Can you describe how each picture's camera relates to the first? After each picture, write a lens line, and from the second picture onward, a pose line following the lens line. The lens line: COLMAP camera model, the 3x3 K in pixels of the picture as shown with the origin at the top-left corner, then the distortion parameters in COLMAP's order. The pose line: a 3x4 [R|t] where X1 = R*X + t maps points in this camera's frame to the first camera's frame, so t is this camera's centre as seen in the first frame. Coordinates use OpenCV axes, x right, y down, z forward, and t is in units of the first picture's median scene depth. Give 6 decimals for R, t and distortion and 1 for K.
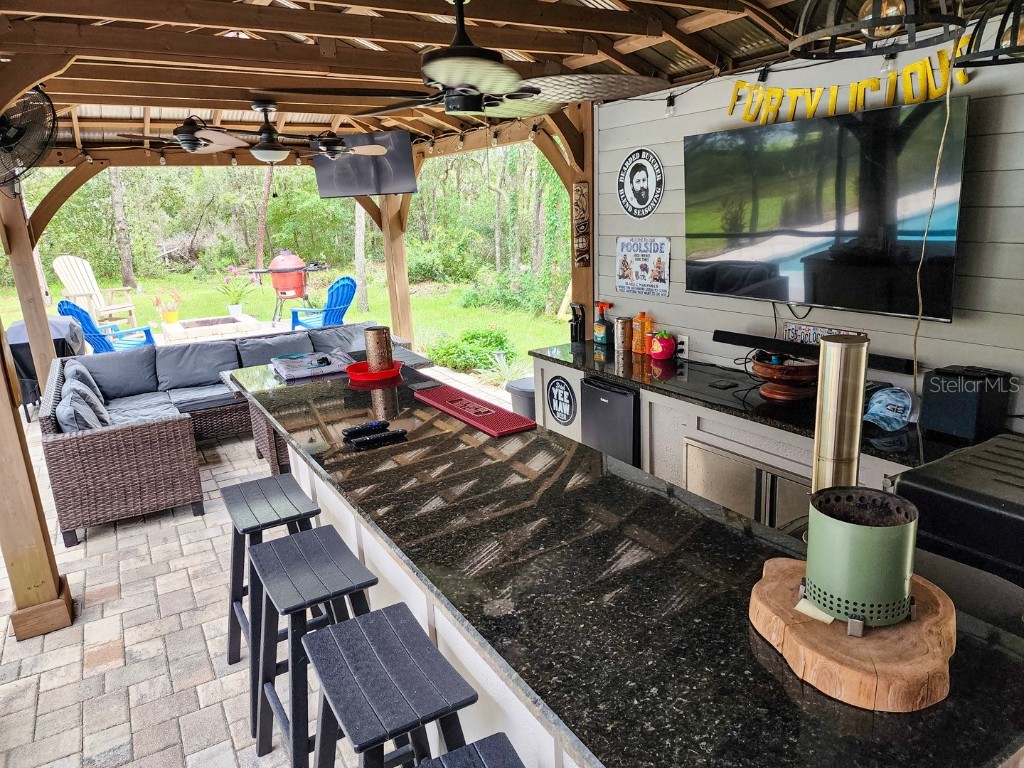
lens RADIAL K [[689.8, 0, 529.2], [0, 689.8, 385.8], [0, 0, 1]] dist [0.088288, -0.076228]
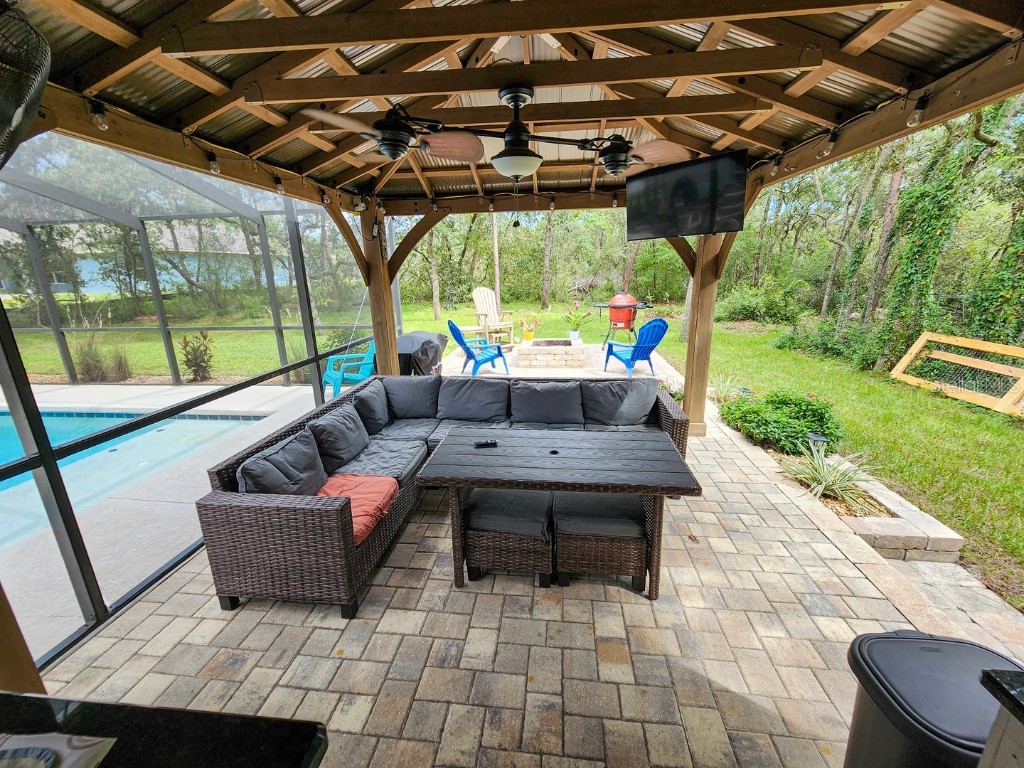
lens RADIAL K [[424.5, 0, 512.0], [0, 424.5, 384.0], [0, 0, 1]] dist [0.006541, -0.000126]
pose [[0.790494, 0.186941, -0.583244, -0.032351], [-0.169056, 0.981884, 0.085584, -0.063229], [0.588676, 0.030948, 0.807776, 0.281868]]
